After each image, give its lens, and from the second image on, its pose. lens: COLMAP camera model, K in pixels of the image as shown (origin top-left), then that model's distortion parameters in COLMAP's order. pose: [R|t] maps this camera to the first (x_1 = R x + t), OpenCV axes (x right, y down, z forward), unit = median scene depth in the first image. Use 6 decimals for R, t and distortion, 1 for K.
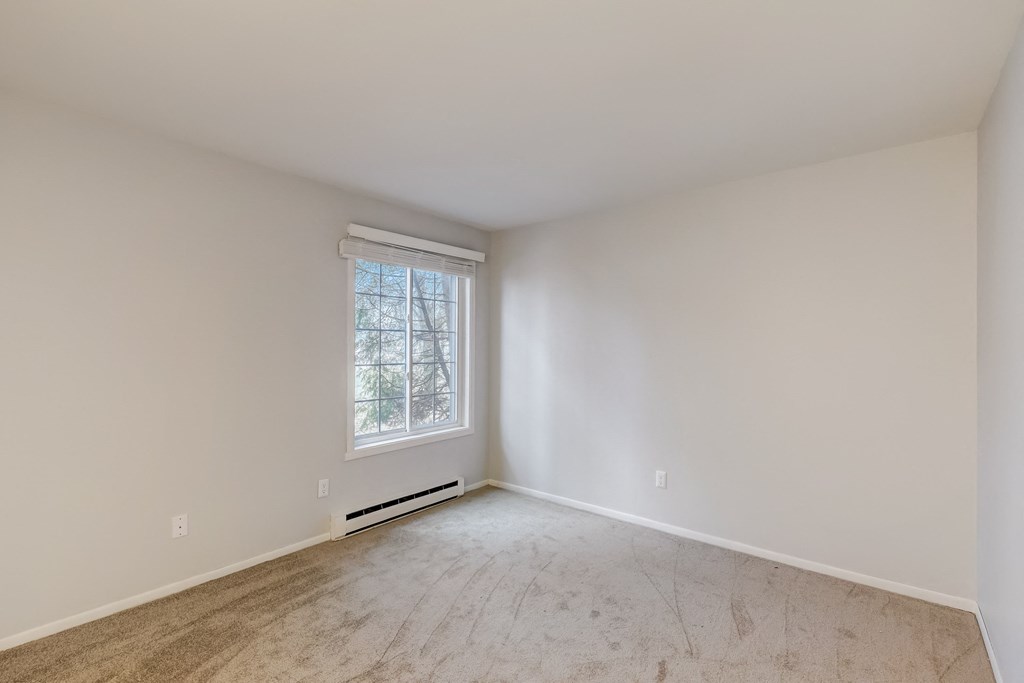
lens RADIAL K [[458.9, 0, 514.0], [0, 458.9, 344.4], [0, 0, 1]] dist [0.005860, 0.000844]
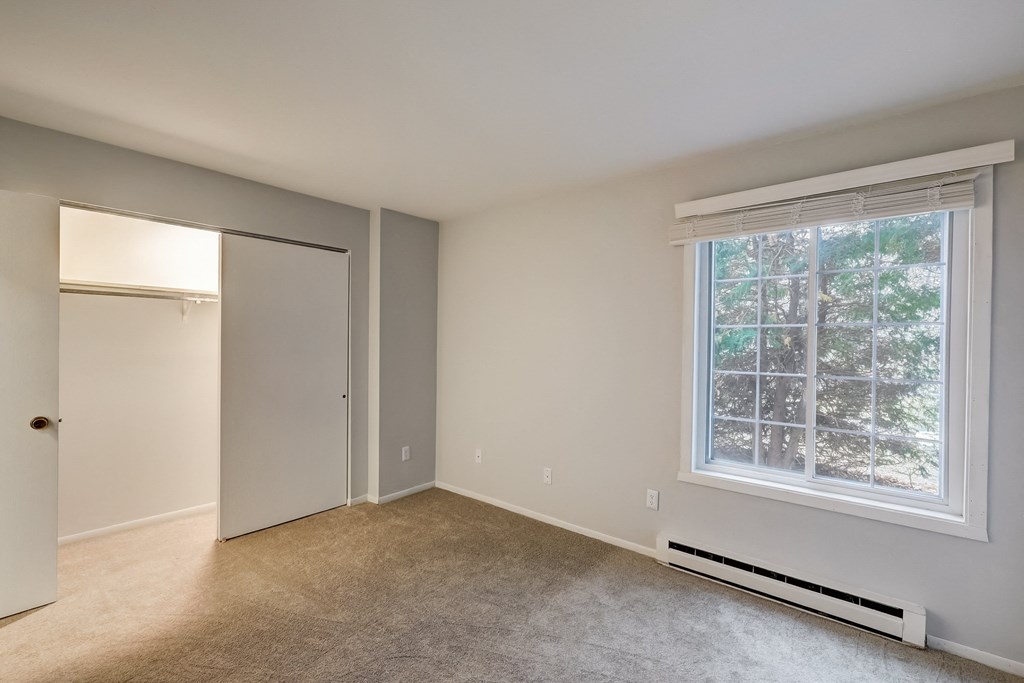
lens RADIAL K [[458.9, 0, 514.0], [0, 458.9, 344.4], [0, 0, 1]] dist [0.005860, 0.000844]
pose [[-0.008671, -0.000272, -0.999962, 0.492030], [-0.009446, 0.999955, -0.000190, 0.001725], [0.999918, 0.009444, -0.008673, 0.688487]]
